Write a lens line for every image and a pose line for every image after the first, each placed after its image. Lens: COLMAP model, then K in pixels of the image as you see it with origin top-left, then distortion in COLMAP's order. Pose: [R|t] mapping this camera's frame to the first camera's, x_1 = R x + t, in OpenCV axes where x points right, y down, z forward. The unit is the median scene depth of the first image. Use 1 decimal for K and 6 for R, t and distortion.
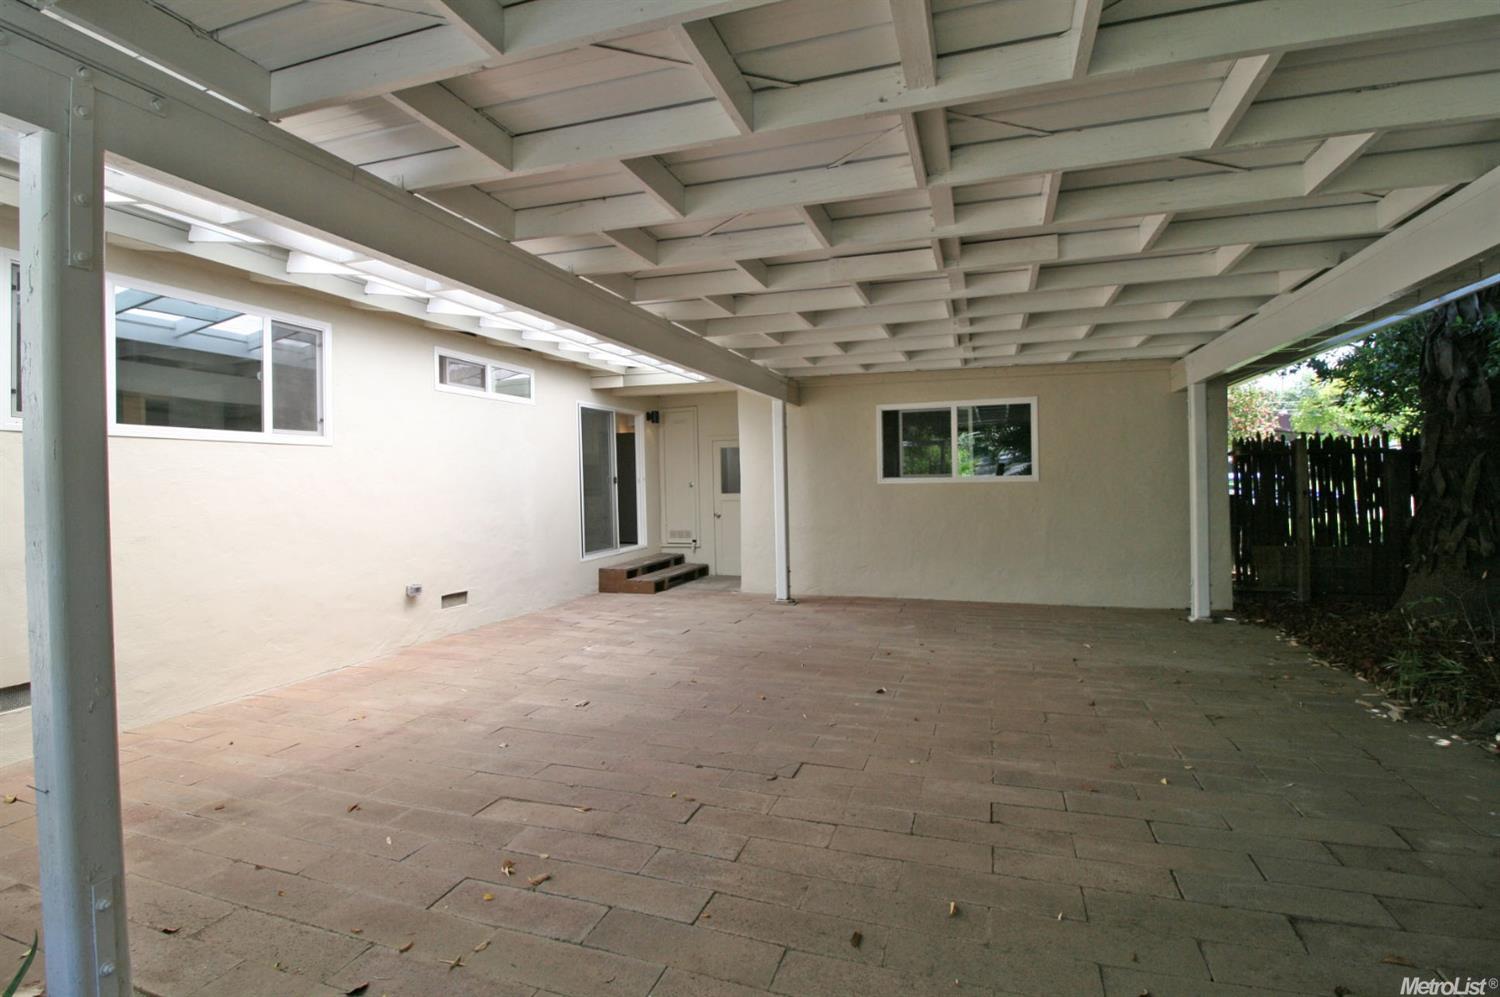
lens RADIAL K [[714.3, 0, 750.6], [0, 714.3, 506.5], [0, 0, 1]] dist [-0.005627, -0.000546]
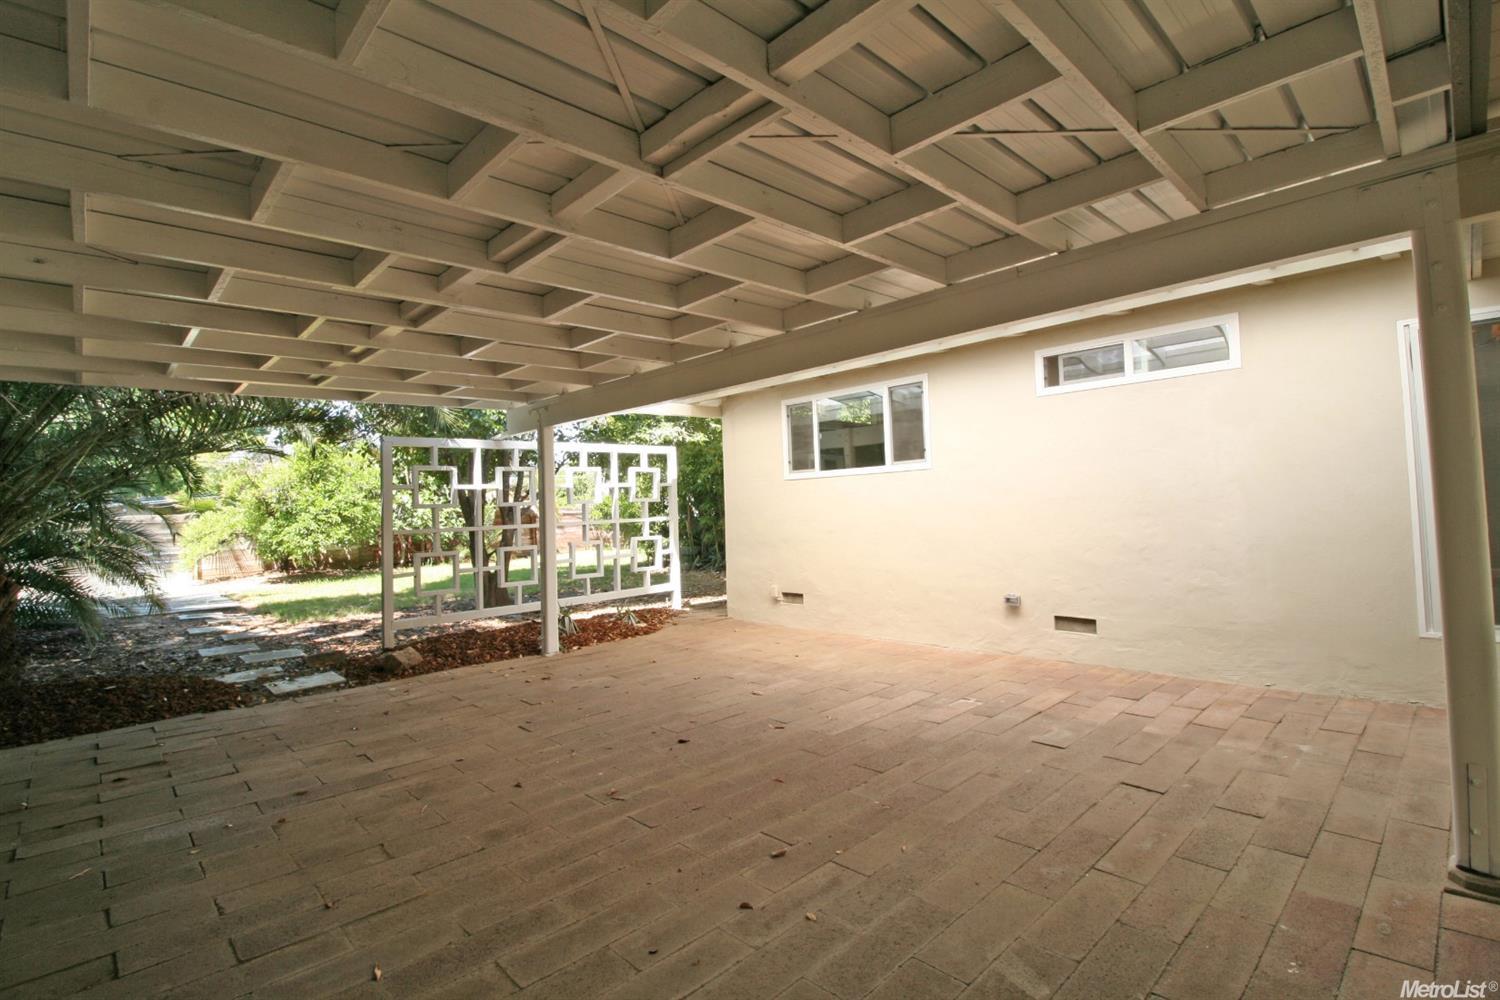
lens RADIAL K [[714.3, 0, 751.6], [0, 714.3, 497.1], [0, 0, 1]] dist [-0.005627, -0.000546]
pose [[-0.466221, 0.018748, -0.884470, 0.721211], [0.012824, 0.999814, 0.014434, -0.059940], [0.884576, -0.004613, -0.466374, 1.375287]]
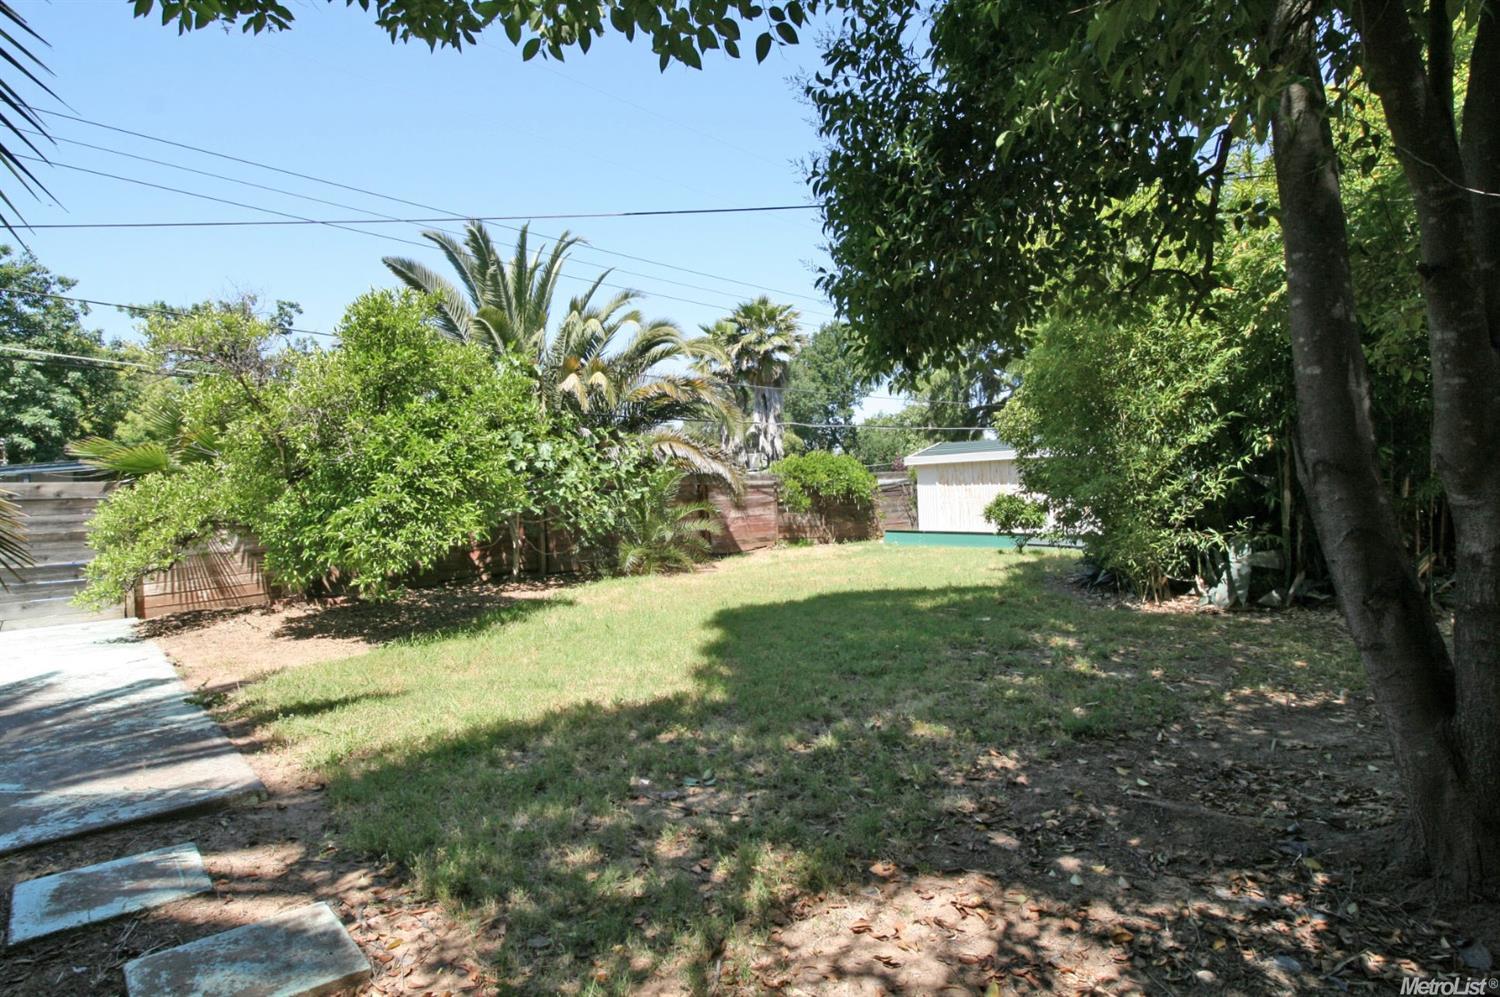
lens RADIAL K [[808.4, 0, 746.5], [0, 808.4, 496.9], [0, 0, 1]] dist [-0.015912, -0.001066]
pose [[-0.484745, 0.046488, -0.873419, 0.718740], [0.007780, 0.998776, 0.048842, -0.059771], [0.874621, 0.016880, -0.484514, 1.370028]]
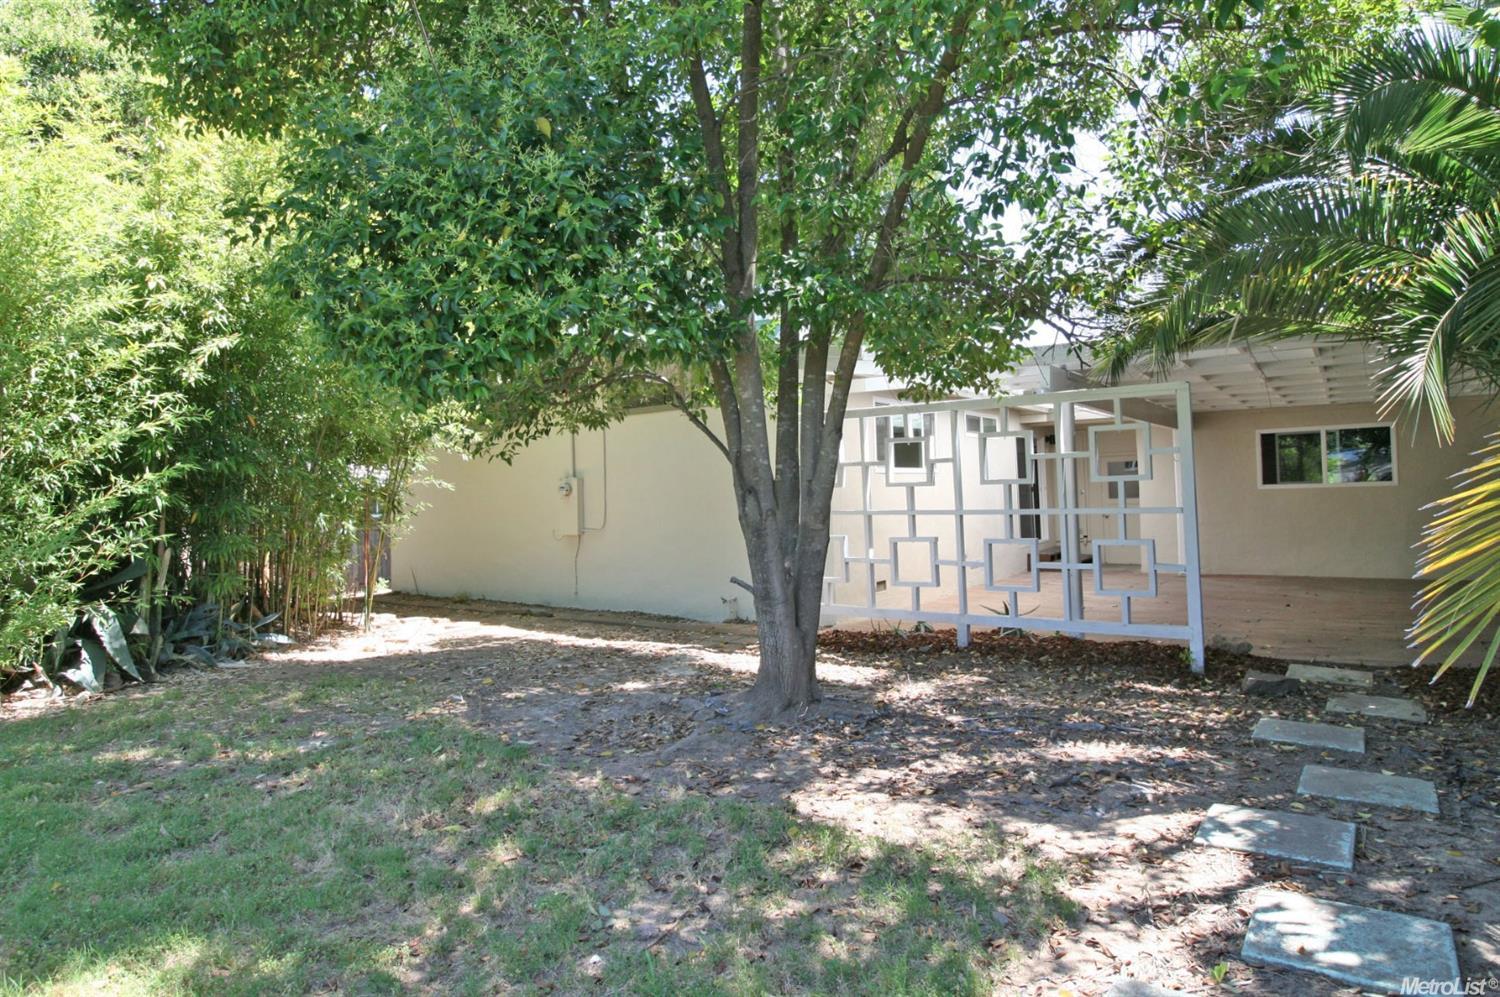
lens RADIAL K [[865.6, 0, 747.5], [0, 865.6, 485.3], [0, 0, 1]] dist [-0.007038, -0.000948]
pose [[0.954256, -0.020803, -0.298267, -1.978996], [0.010669, 0.999311, -0.035562, 0.059630], [0.298801, 0.030753, 0.953820, -6.434485]]
